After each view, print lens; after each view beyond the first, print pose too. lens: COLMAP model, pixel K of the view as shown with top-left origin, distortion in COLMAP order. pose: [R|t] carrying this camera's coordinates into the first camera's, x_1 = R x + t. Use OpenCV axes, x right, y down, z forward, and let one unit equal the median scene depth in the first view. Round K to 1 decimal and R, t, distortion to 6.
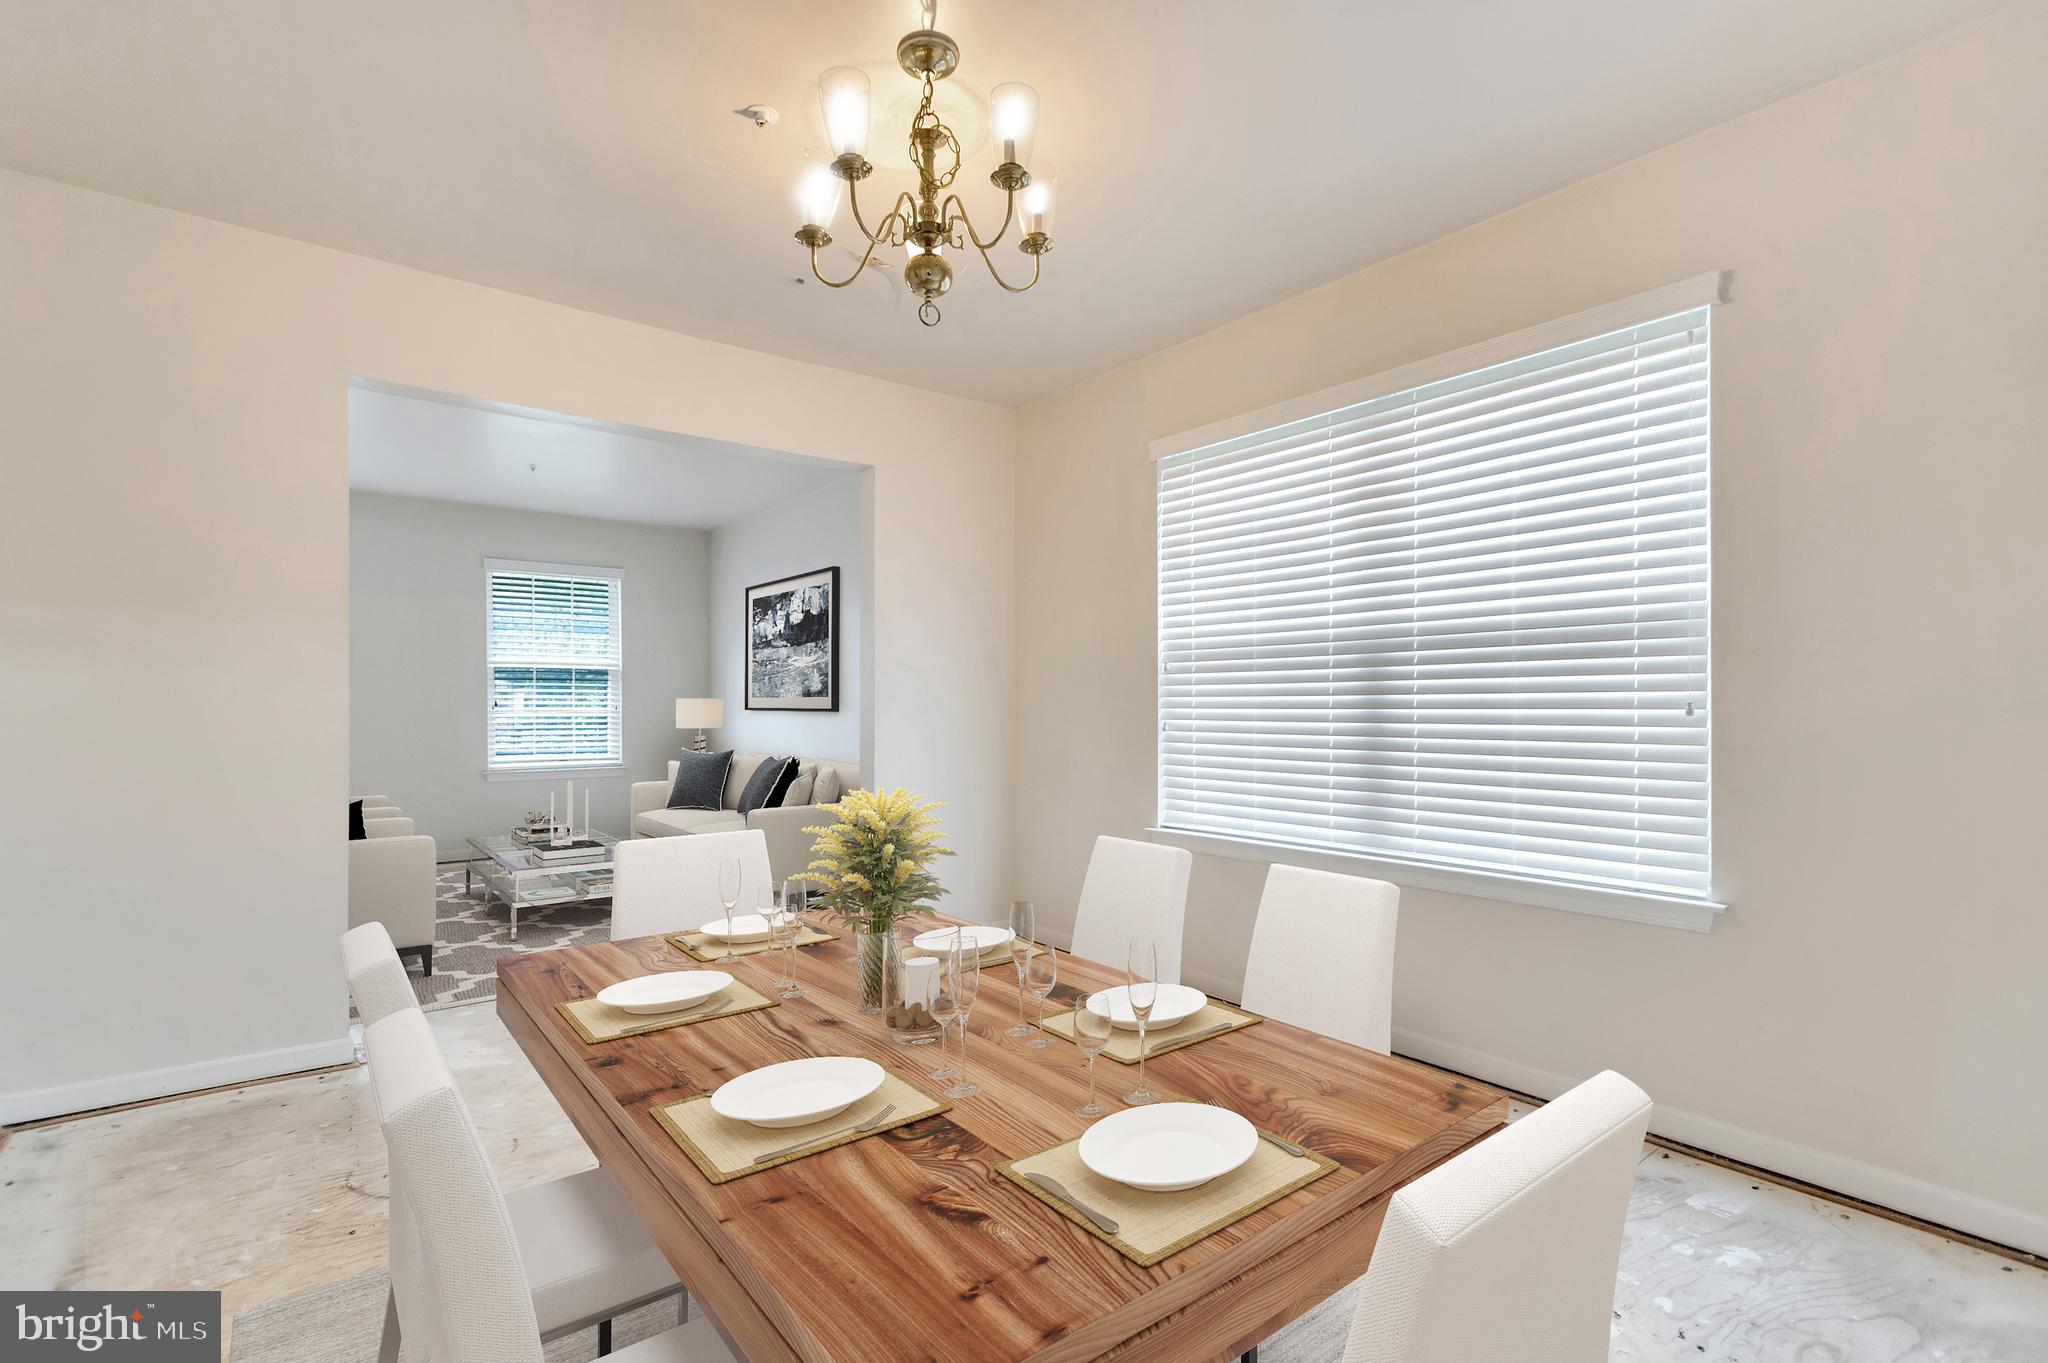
lens RADIAL K [[964.5, 0, 1023.3], [0, 964.5, 690.4], [0, 0, 1]] dist [0.005315, 0.000743]
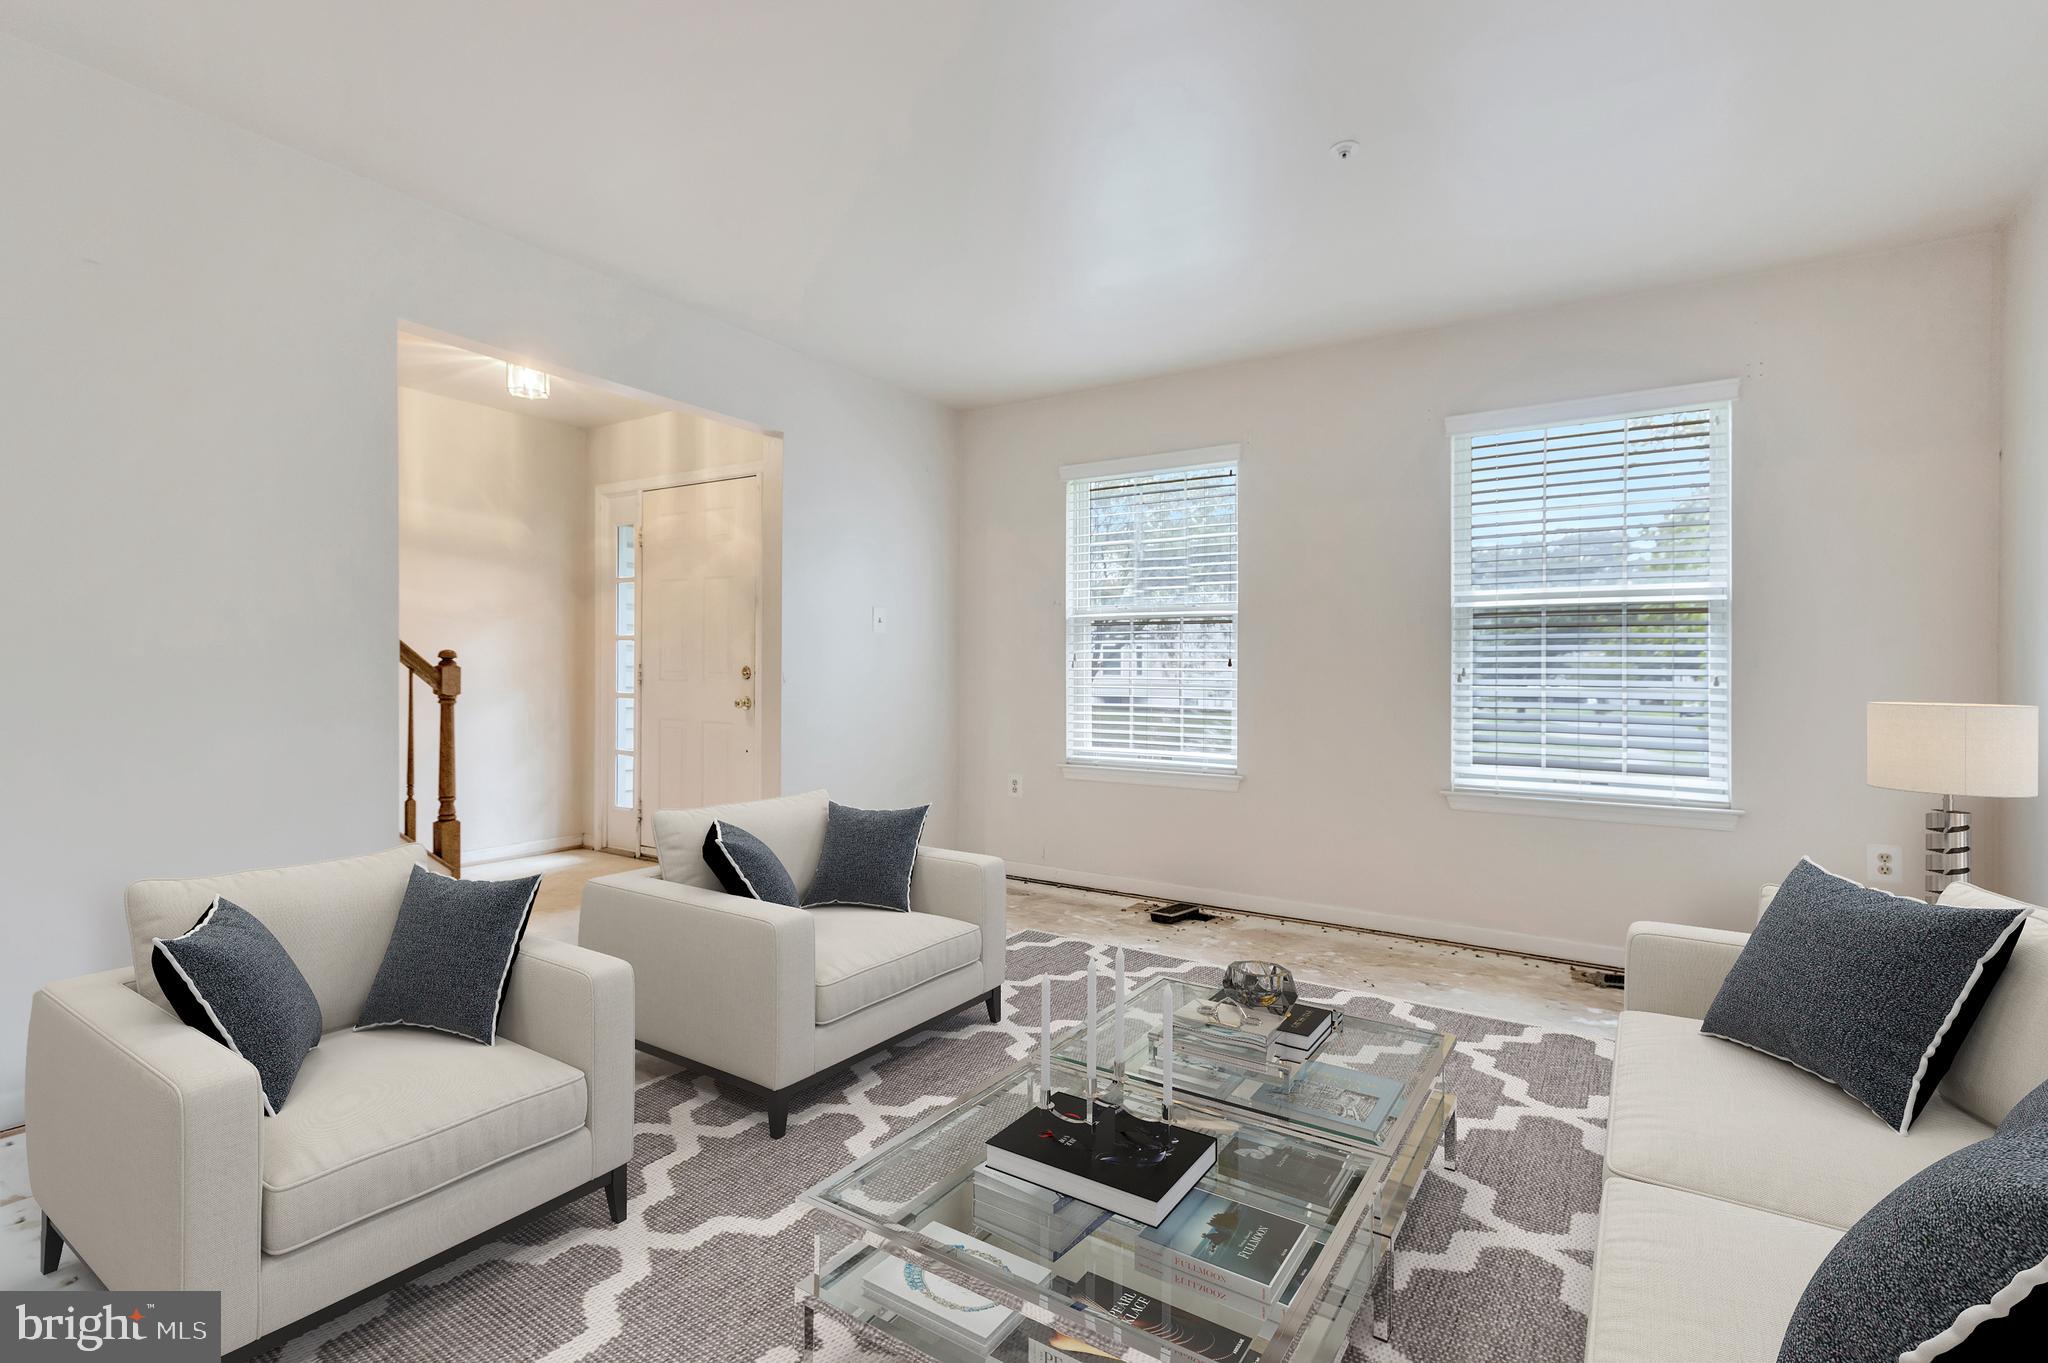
lens RADIAL K [[964.5, 0, 1030.8], [0, 964.5, 665.3], [0, 0, 1]] dist [0.005315, 0.000743]
pose [[0.316345, 0.010086, -0.948591, -0.089126], [0.016799, 0.999727, 0.016232, -0.003347], [0.948495, -0.021070, 0.316089, 0.567912]]
